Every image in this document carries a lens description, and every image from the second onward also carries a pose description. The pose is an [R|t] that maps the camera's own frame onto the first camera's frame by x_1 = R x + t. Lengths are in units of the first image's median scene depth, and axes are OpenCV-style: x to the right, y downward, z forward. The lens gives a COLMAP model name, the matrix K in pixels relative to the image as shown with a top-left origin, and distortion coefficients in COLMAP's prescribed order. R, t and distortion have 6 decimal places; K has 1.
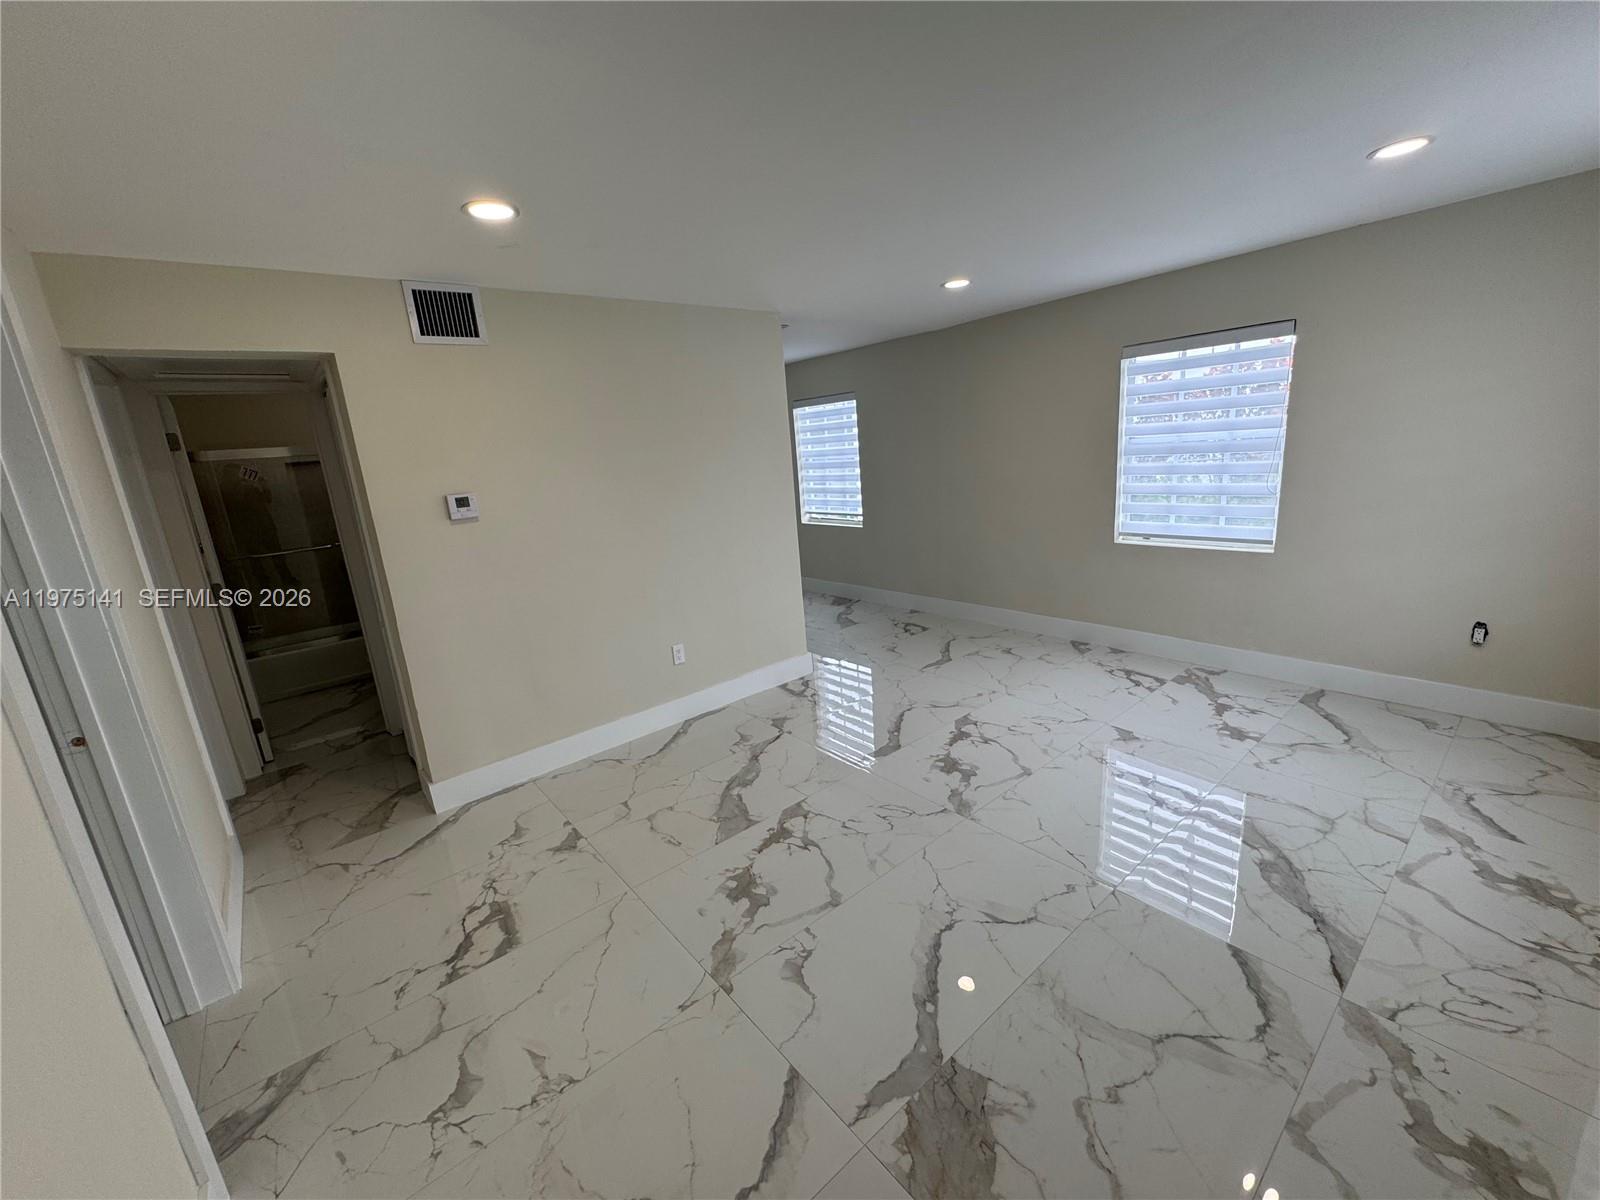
lens RADIAL K [[640.0, 0, 798.3], [0, 640.0, 600.6], [0, 0, 1]] dist [-0.003647, 0.000477]
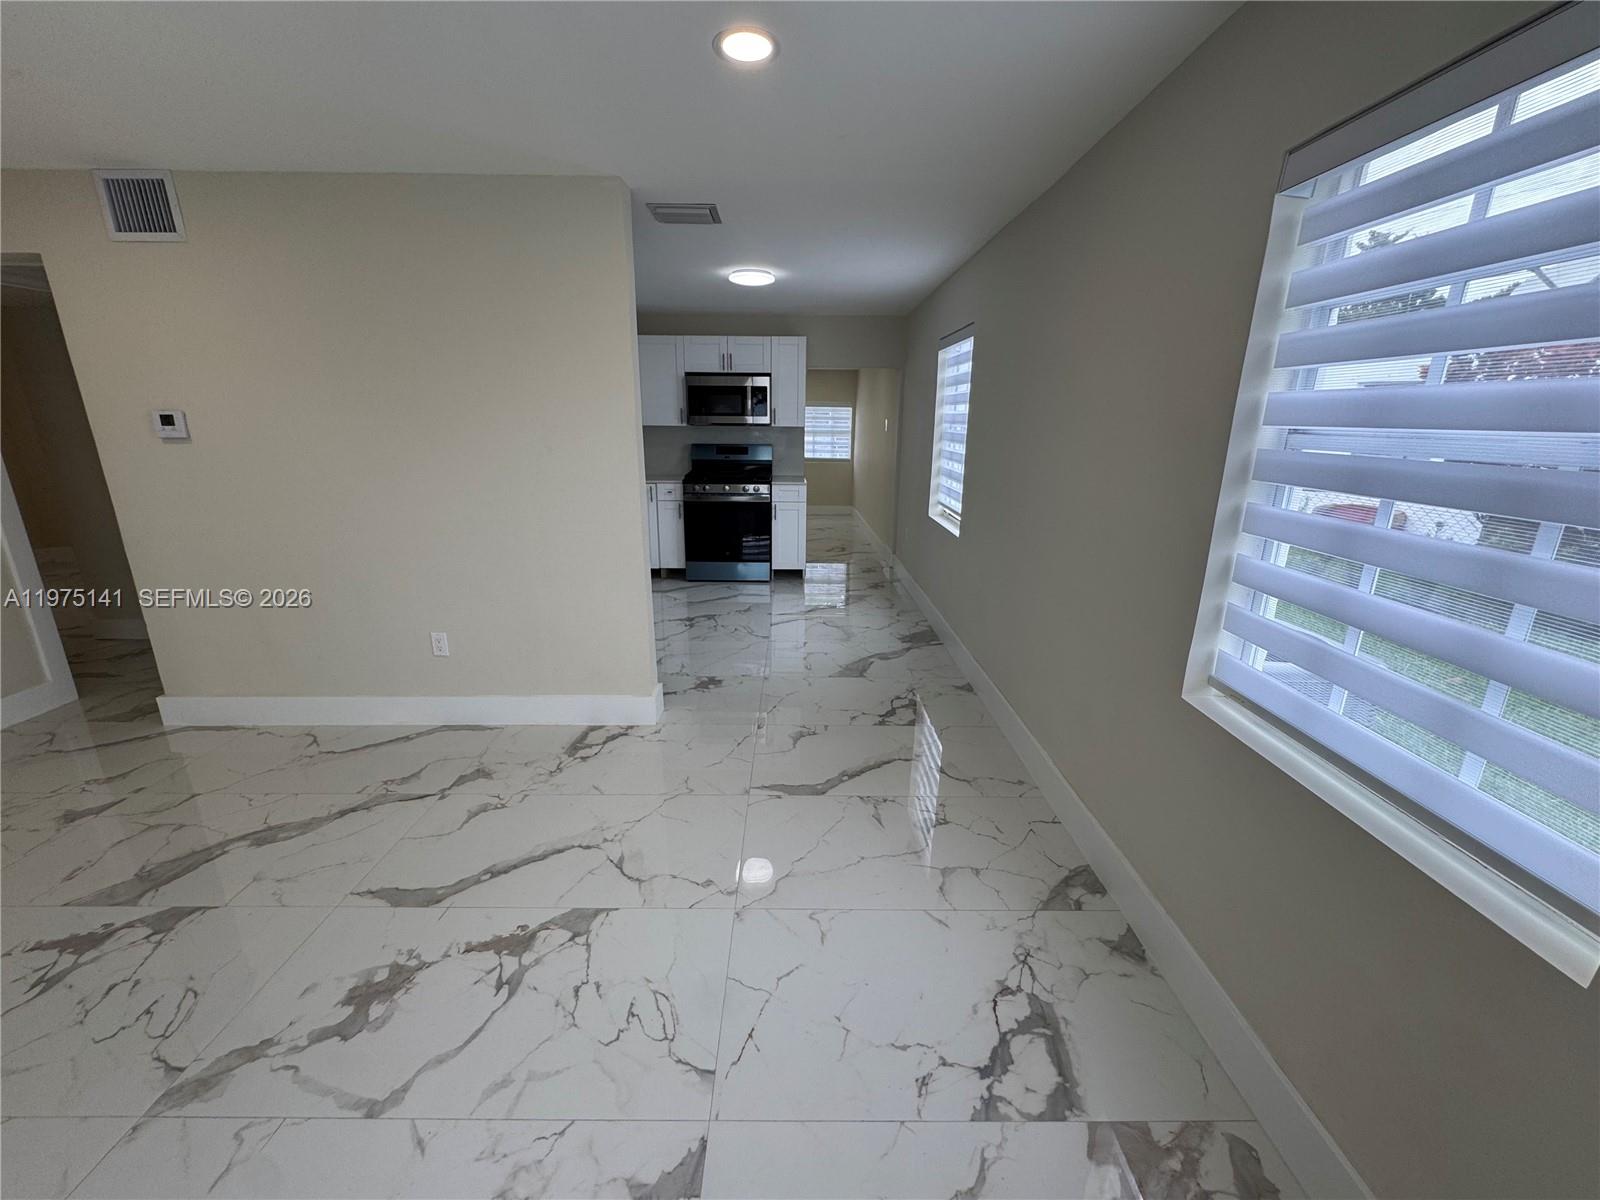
lens RADIAL K [[640.0, 0, 802.8], [0, 640.0, 595.2], [0, 0, 1]] dist [-0.003647, 0.000477]
pose [[0.771828, 0.250135, -0.584563, 0.556769], [-0.217451, 0.967774, 0.126999, -0.151462], [0.597492, 0.029092, 0.801347, 0.588304]]
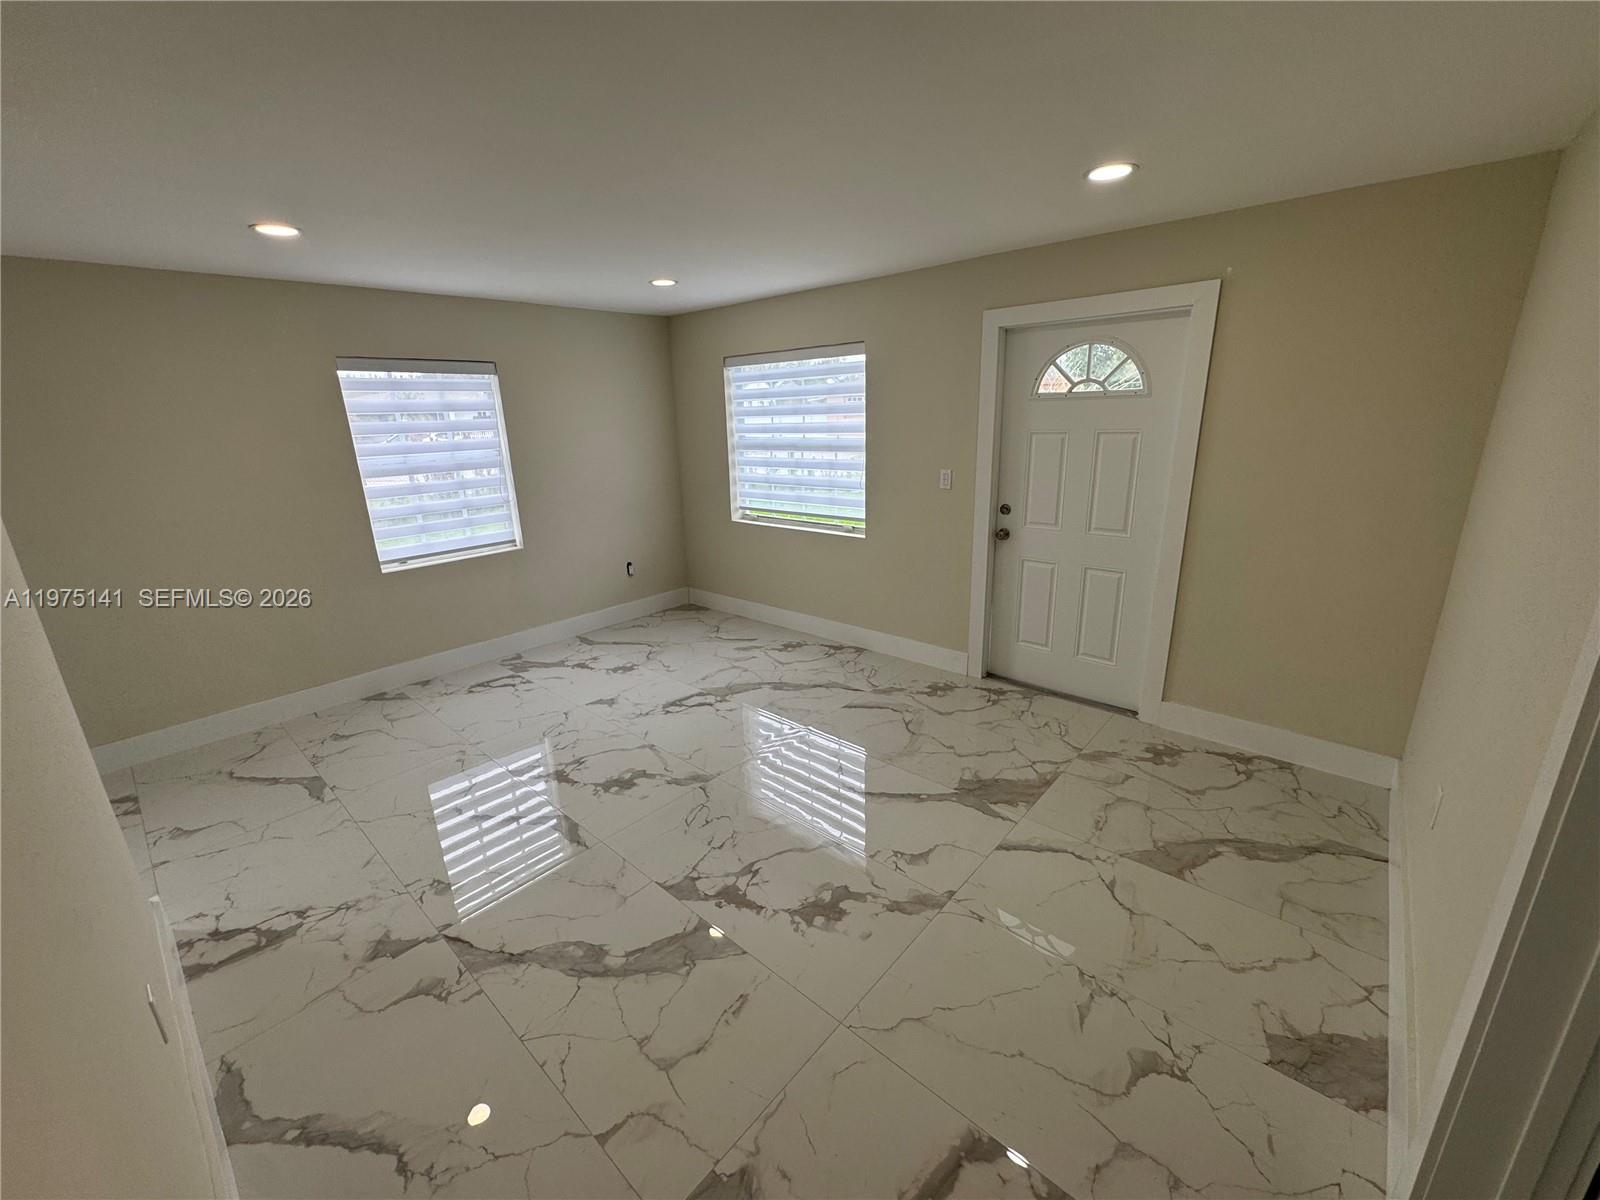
lens RADIAL K [[640.0, 0, 806.4], [0, 640.0, 592.8], [0, 0, 1]] dist [-0.003647, 0.000477]
pose [[-0.156122, -0.191248, 0.969046, -0.703761], [0.273666, 0.934293, 0.228479, -0.156727], [-0.949070, 0.300865, -0.093526, 0.768016]]
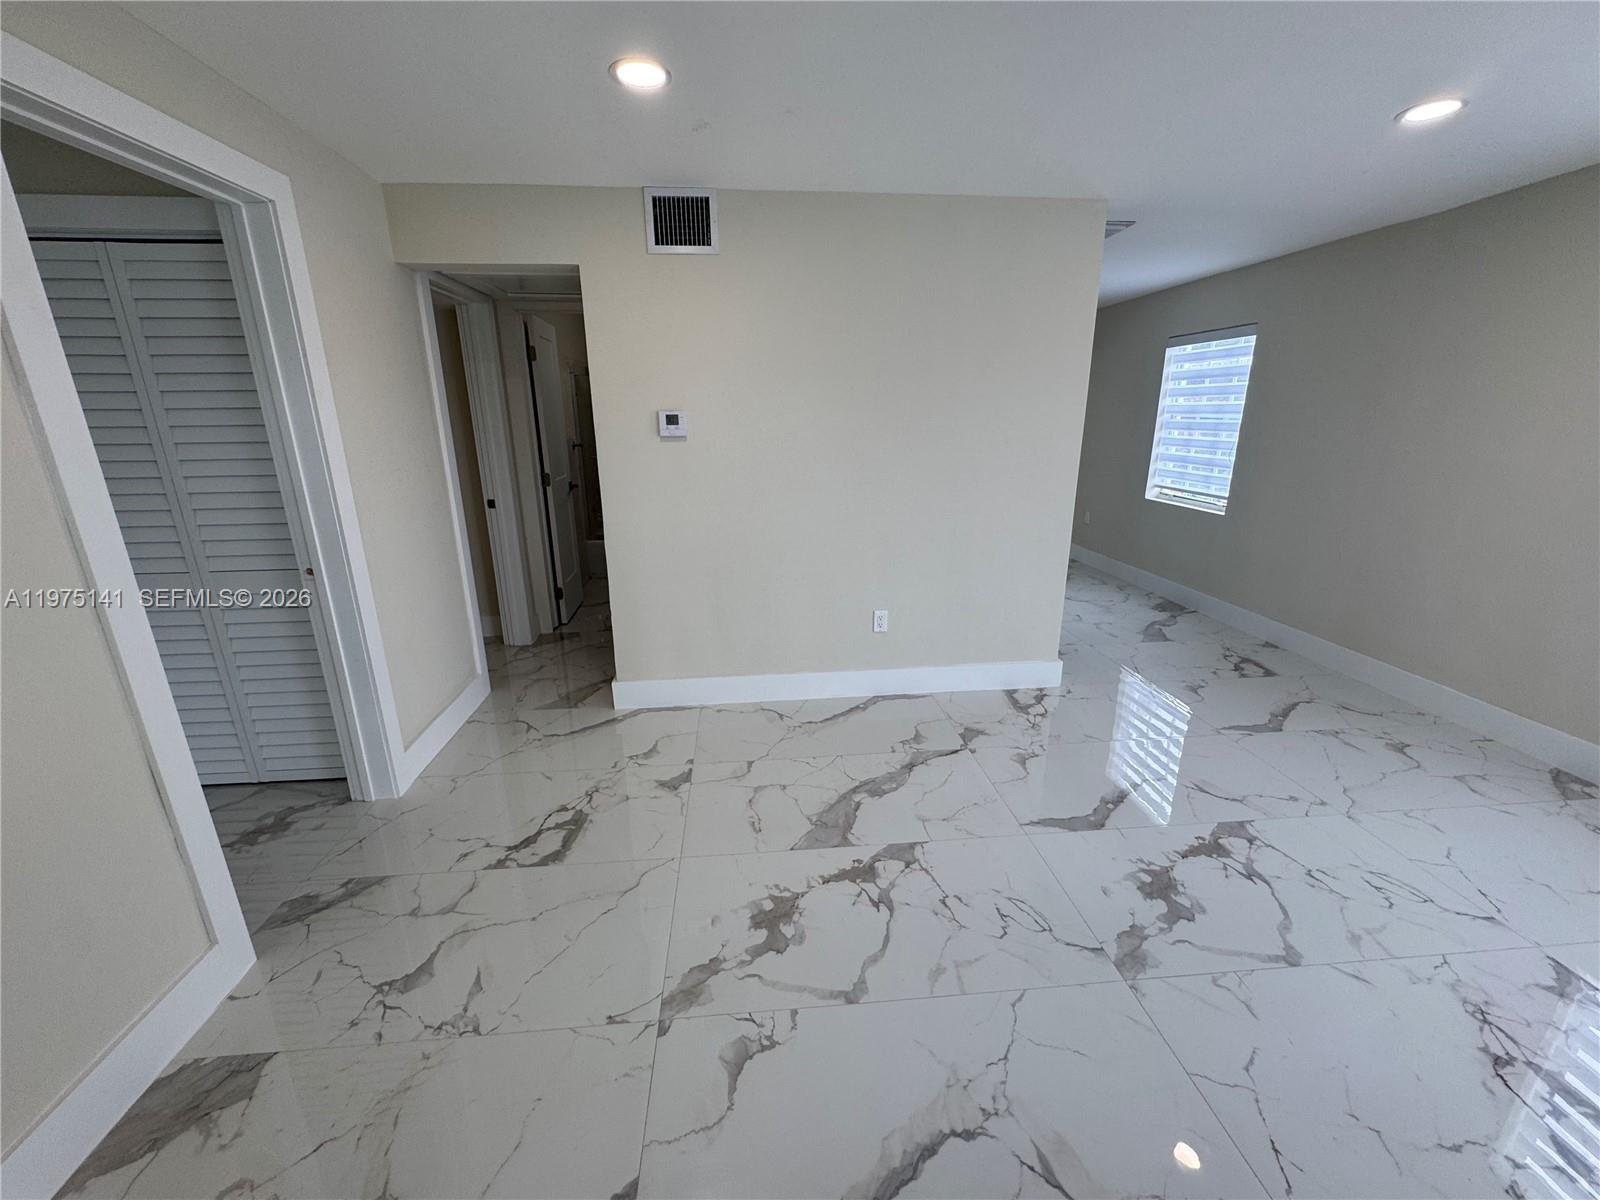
lens RADIAL K [[640.0, 0, 799.9], [0, 640.0, 598.1], [0, 0, 1]] dist [-0.003647, 0.000477]
pose [[0.821527, 0.227137, -0.522974, 0.217775], [-0.189896, 0.973858, 0.124660, -0.044081], [0.537617, -0.003101, 0.843183, 0.259623]]
